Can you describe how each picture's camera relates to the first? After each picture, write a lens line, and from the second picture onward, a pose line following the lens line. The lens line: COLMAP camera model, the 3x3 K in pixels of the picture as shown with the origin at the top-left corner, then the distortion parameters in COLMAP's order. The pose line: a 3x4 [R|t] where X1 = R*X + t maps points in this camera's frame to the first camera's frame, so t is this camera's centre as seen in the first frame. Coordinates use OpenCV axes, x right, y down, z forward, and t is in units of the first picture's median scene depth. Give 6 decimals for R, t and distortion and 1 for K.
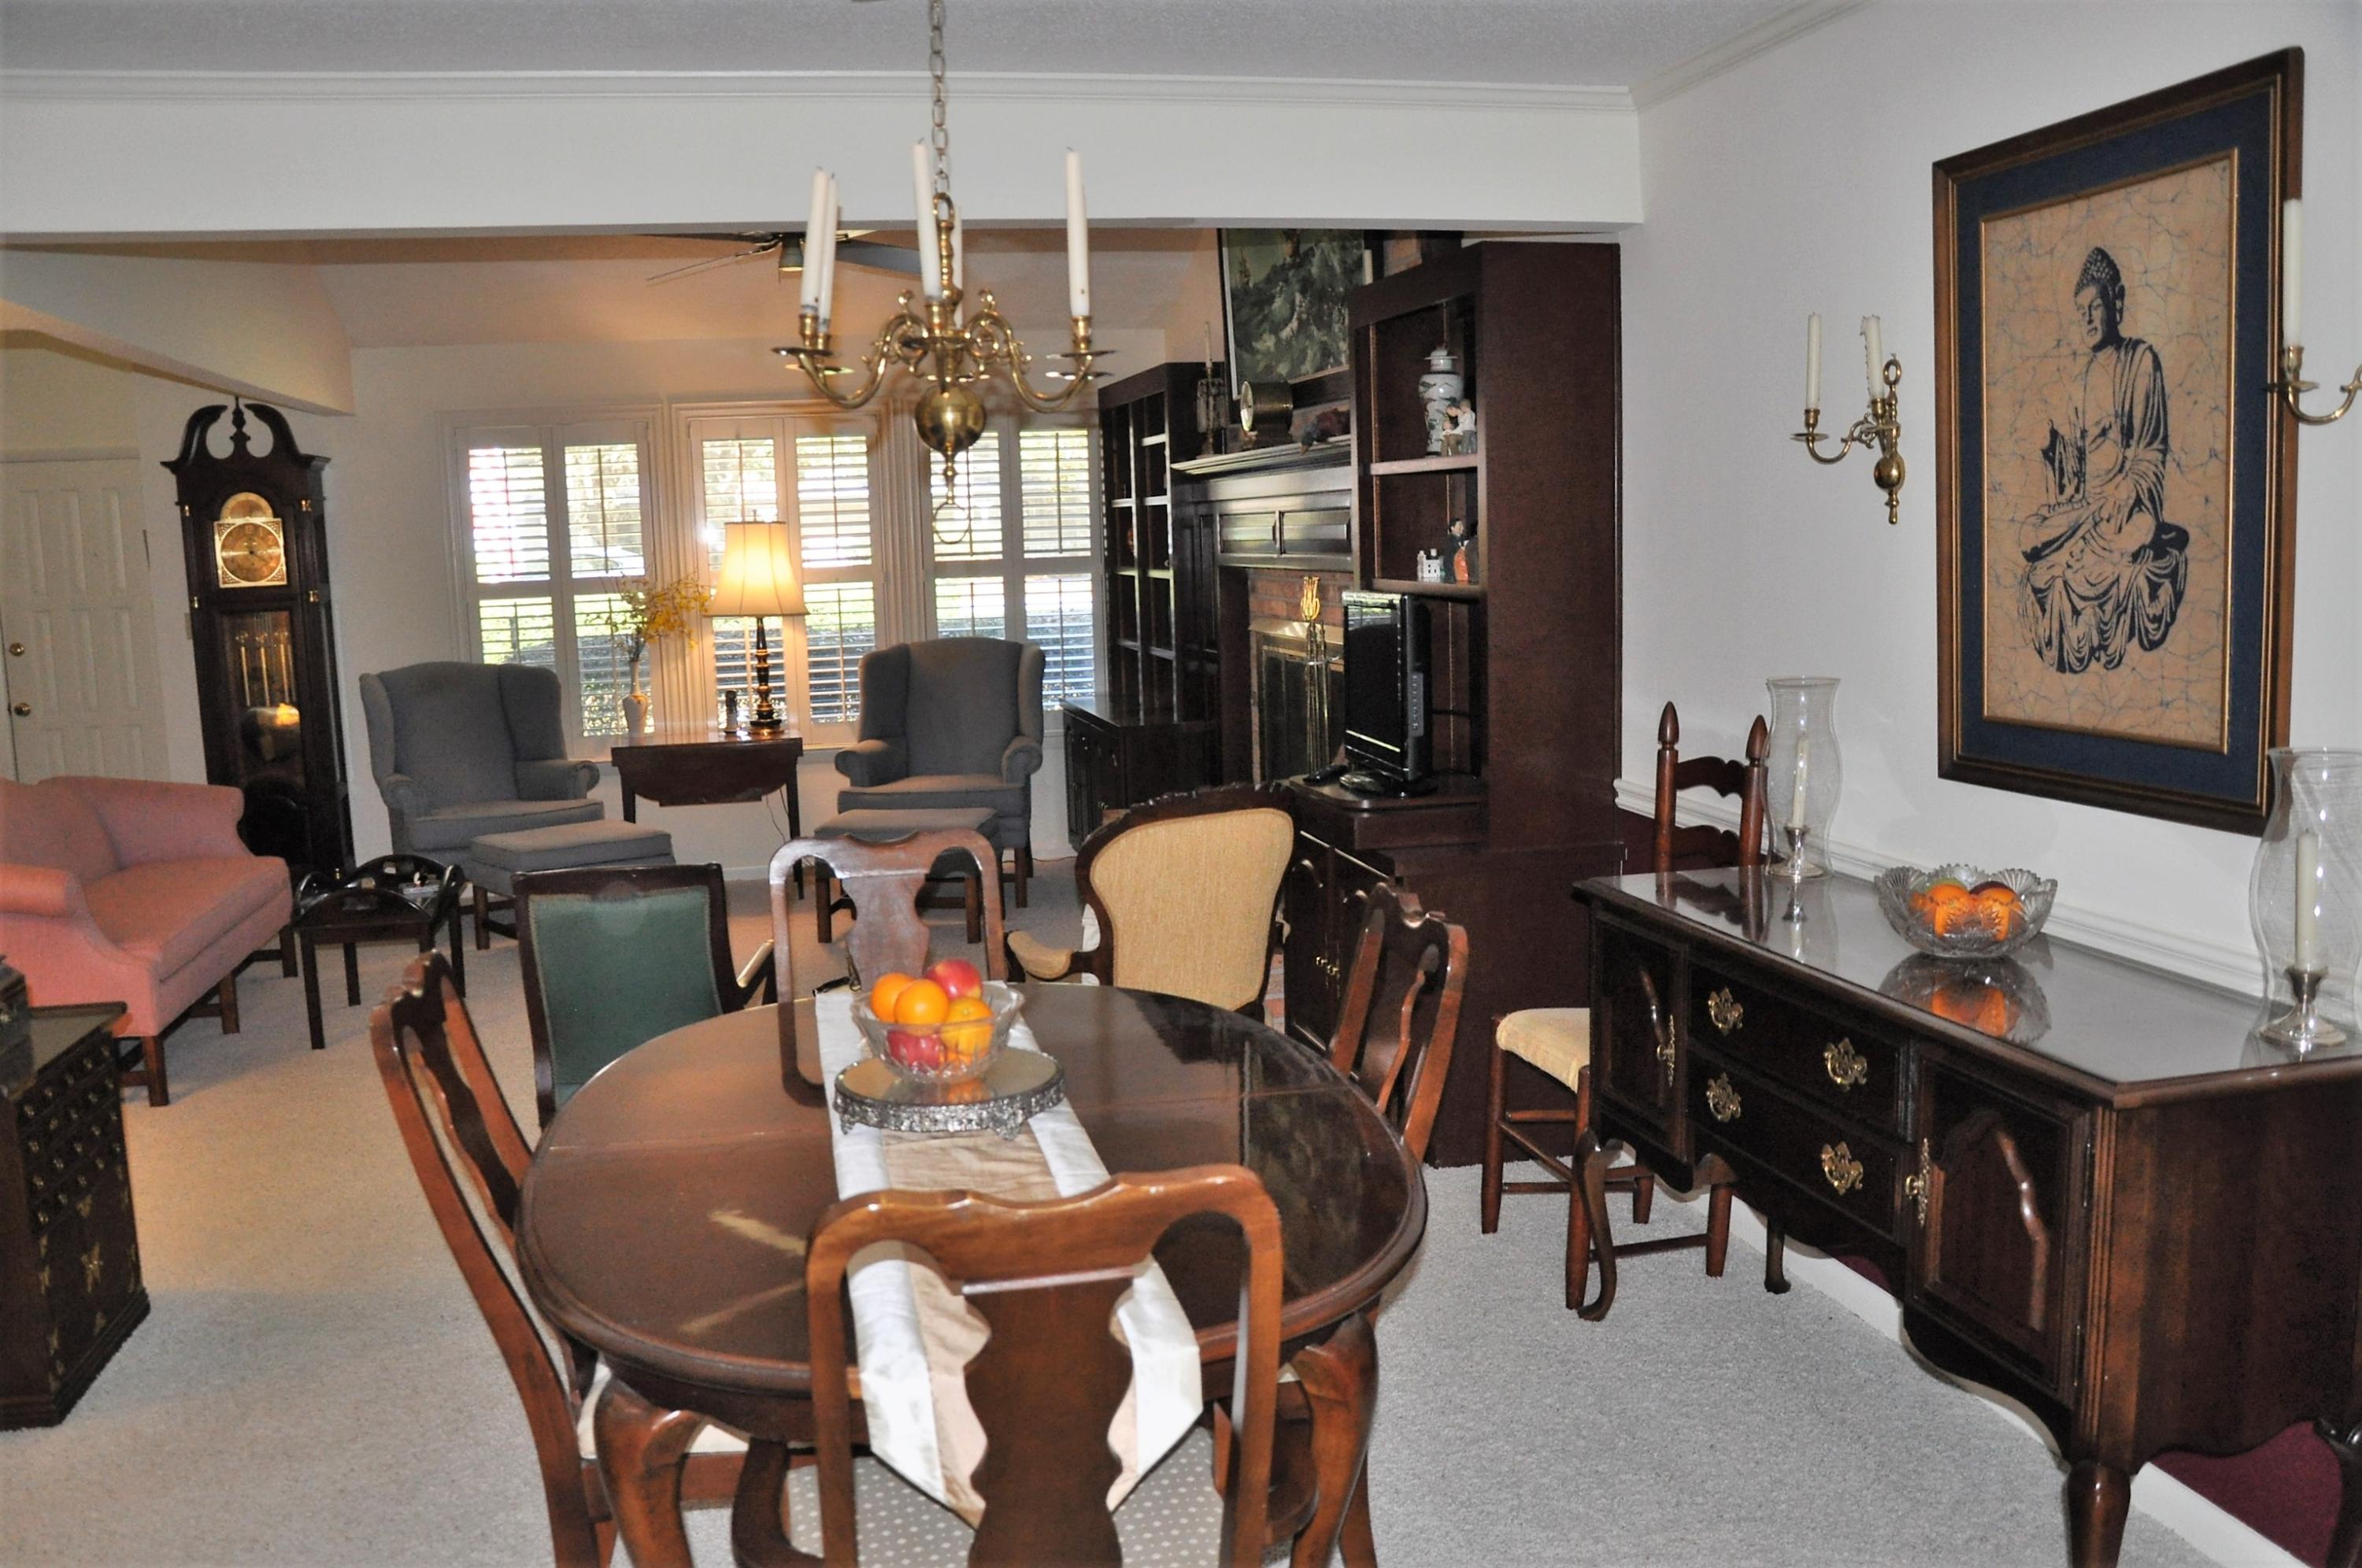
lens RADIAL K [[1861.6, 0, 1168.3], [0, 1861.6, 813.5], [0, 0, 1]] dist [-0.154892, 0.123815]
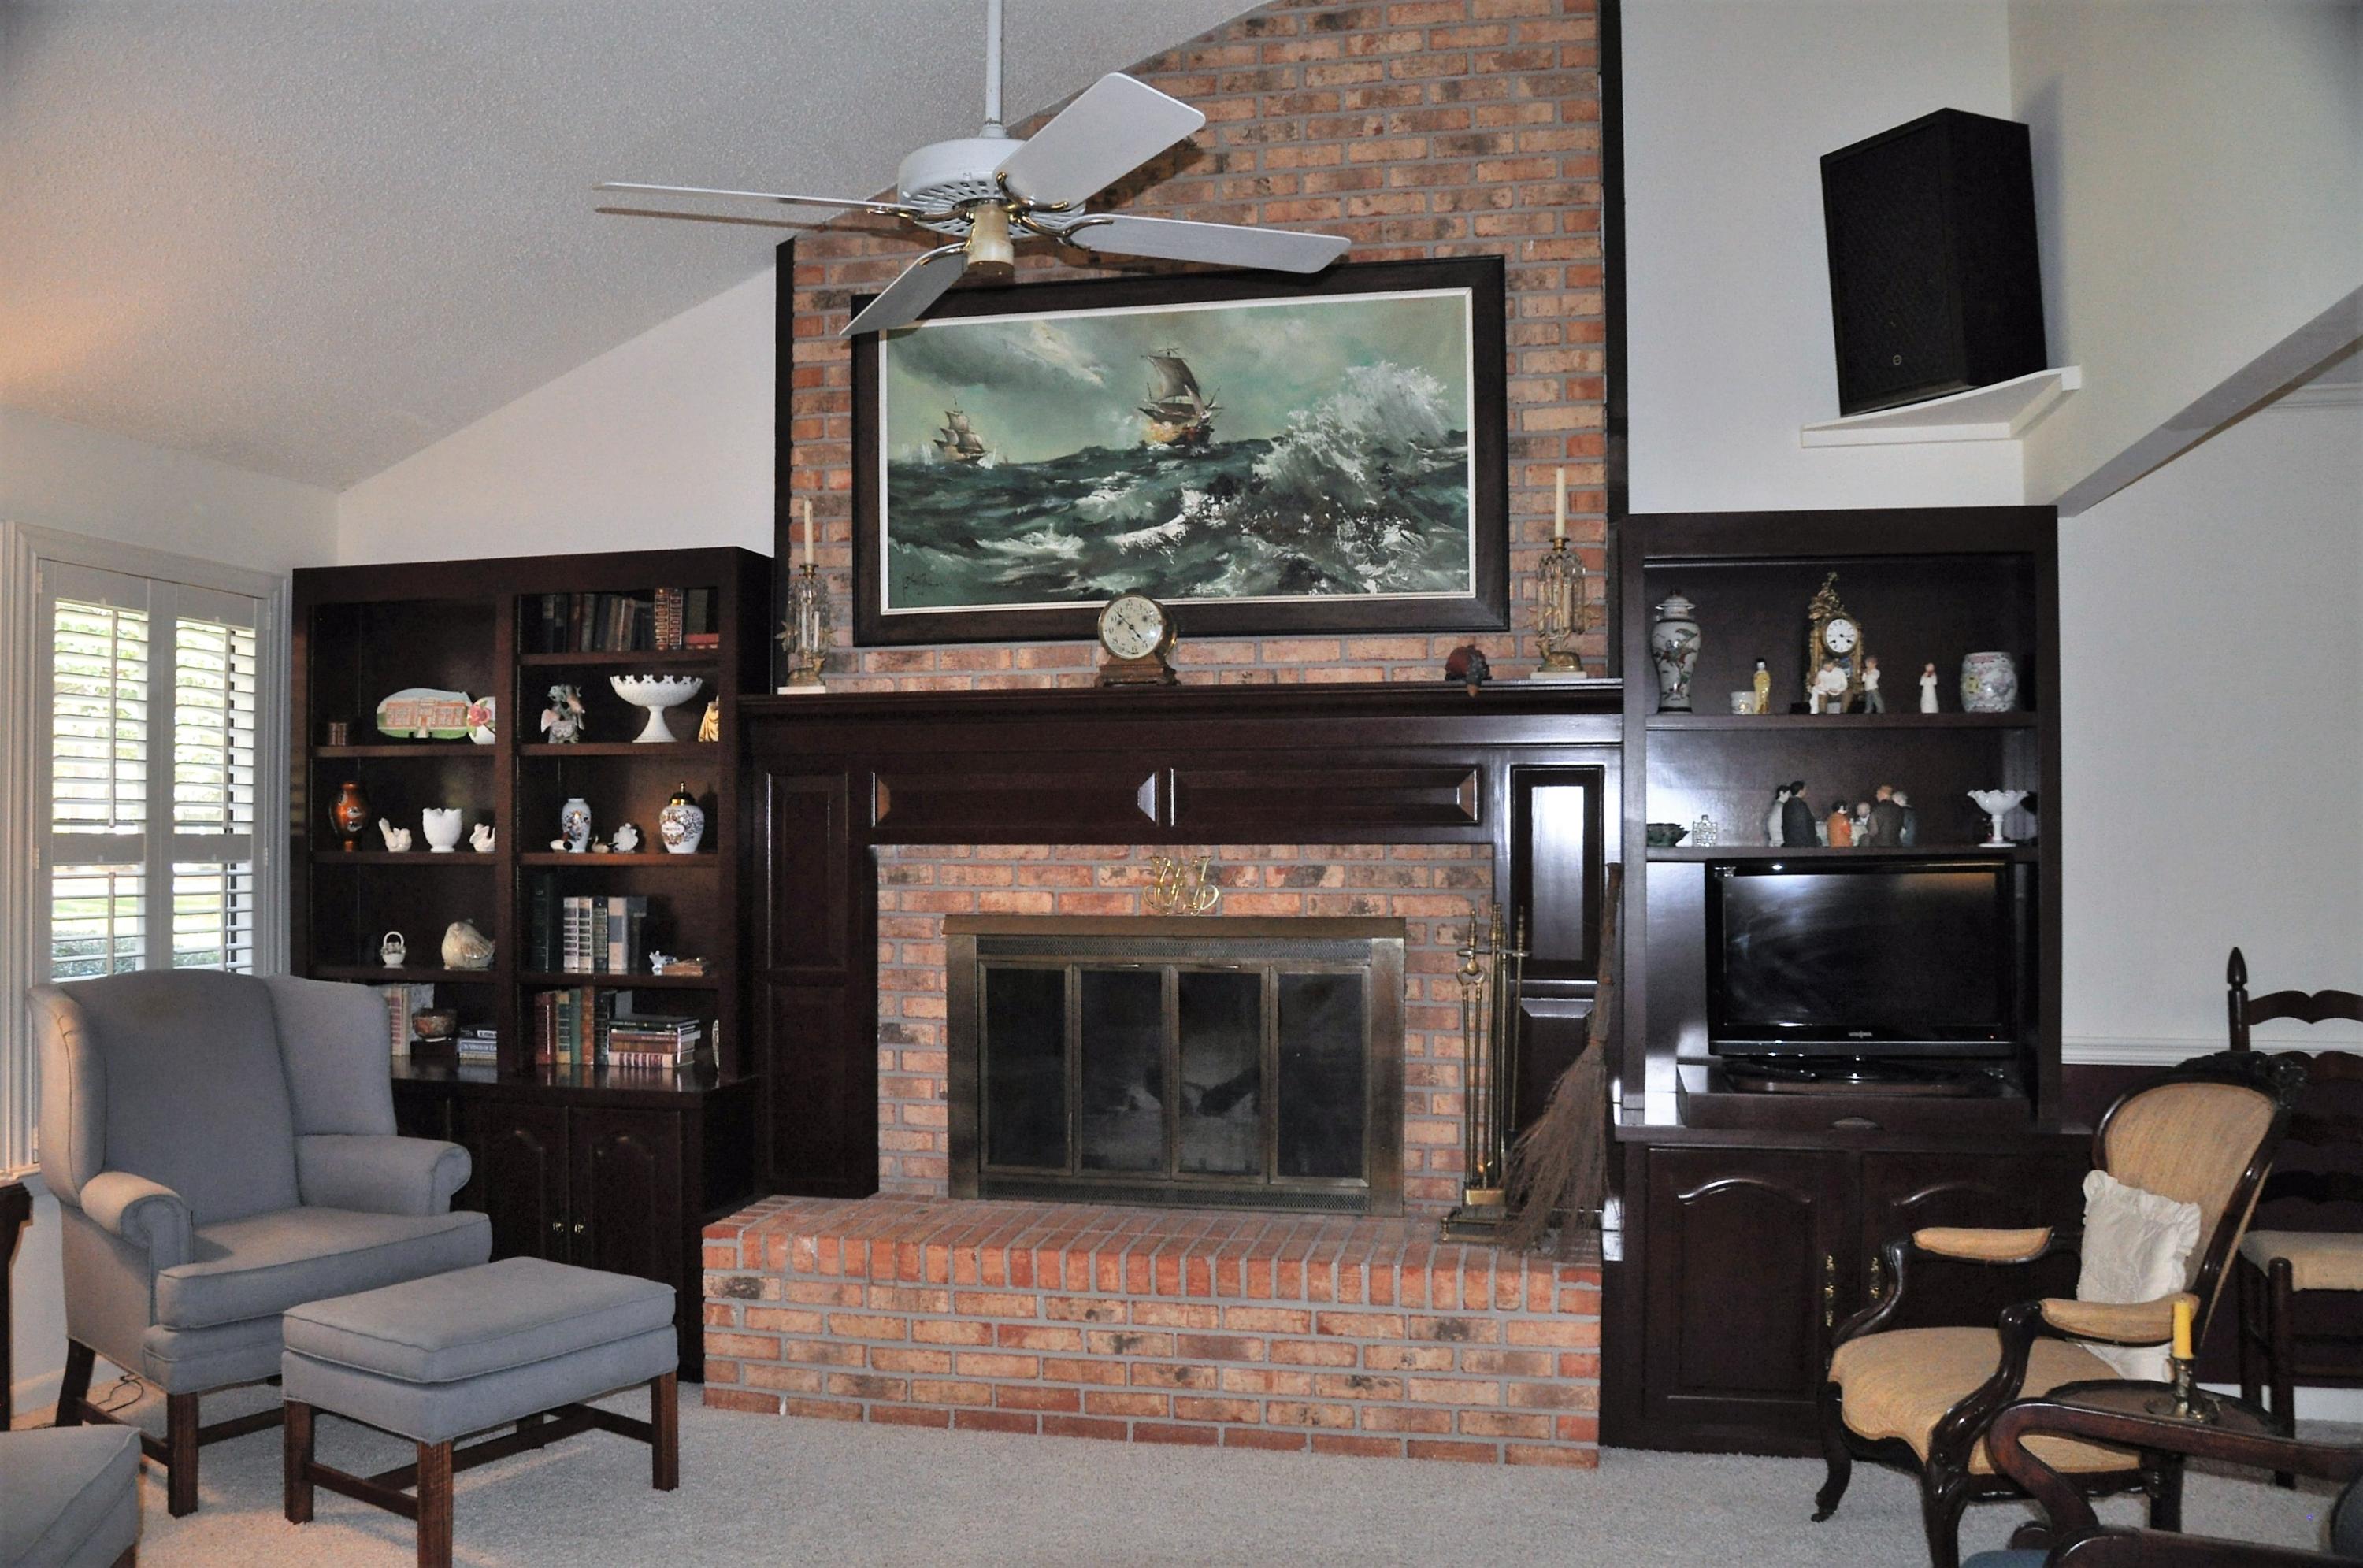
lens RADIAL K [[1842.4, 0, 1169.9], [0, 1842.4, 816.5], [0, 0, 1]] dist [-0.158948, 0.119769]
pose [[0.441151, 0.040118, 0.896536, -0.440458], [0.125388, 0.986446, -0.105840, -0.045336], [-0.888630, 0.159107, 0.430142, 0.486110]]
